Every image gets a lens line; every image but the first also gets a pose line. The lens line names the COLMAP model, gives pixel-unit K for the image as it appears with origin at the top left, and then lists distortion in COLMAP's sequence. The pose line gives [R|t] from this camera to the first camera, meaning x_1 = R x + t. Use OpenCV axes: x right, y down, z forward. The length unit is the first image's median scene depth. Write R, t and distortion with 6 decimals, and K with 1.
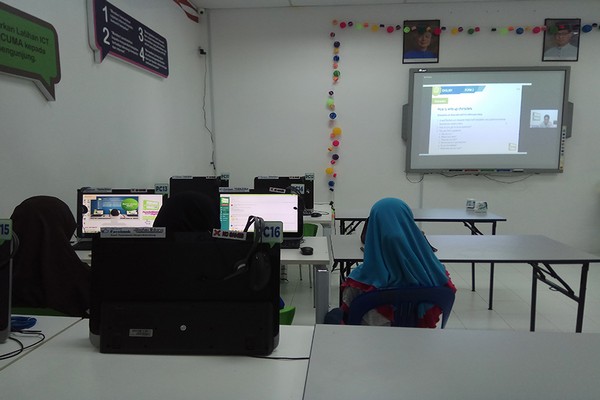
lens RADIAL K [[490.5, 0, 305.3], [0, 490.5, 208.8], [0, 0, 1]] dist [0.089892, -0.130676]
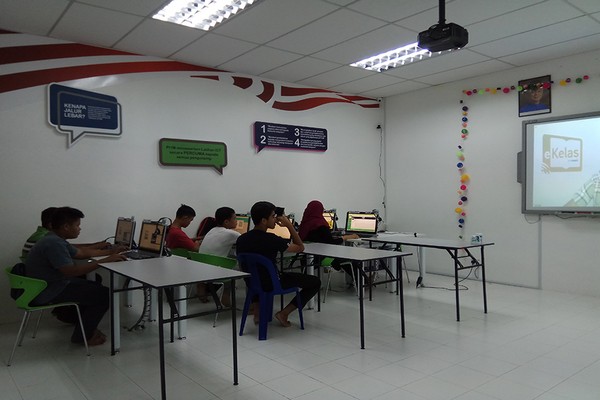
lens RADIAL K [[488.6, 0, 291.9], [0, 488.6, 193.1], [0, 0, 1]] dist [0.094878, -0.149930]
pose [[0.655496, -0.008726, -0.755148, 0.716376], [-0.077414, 0.993889, -0.078684, 0.008691], [0.751220, 0.110036, 0.650815, -0.108088]]
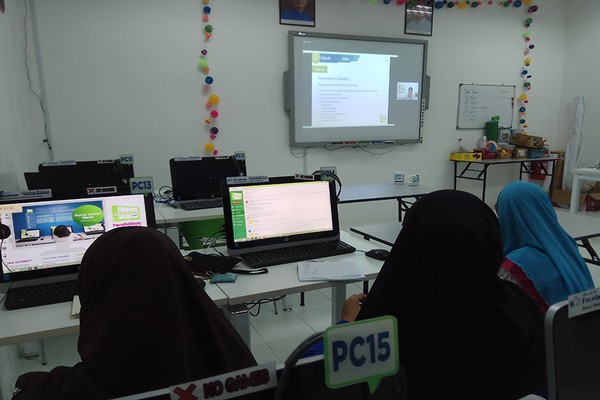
lens RADIAL K [[490.5, 0, 313.6], [0, 490.5, 212.2], [0, 0, 1]] dist [0.089892, -0.130676]
pose [[0.875613, -0.094789, 0.473621, -0.208731], [0.064803, 0.994744, 0.079279, -0.022443], [-0.478646, -0.038725, 0.877154, 0.173668]]
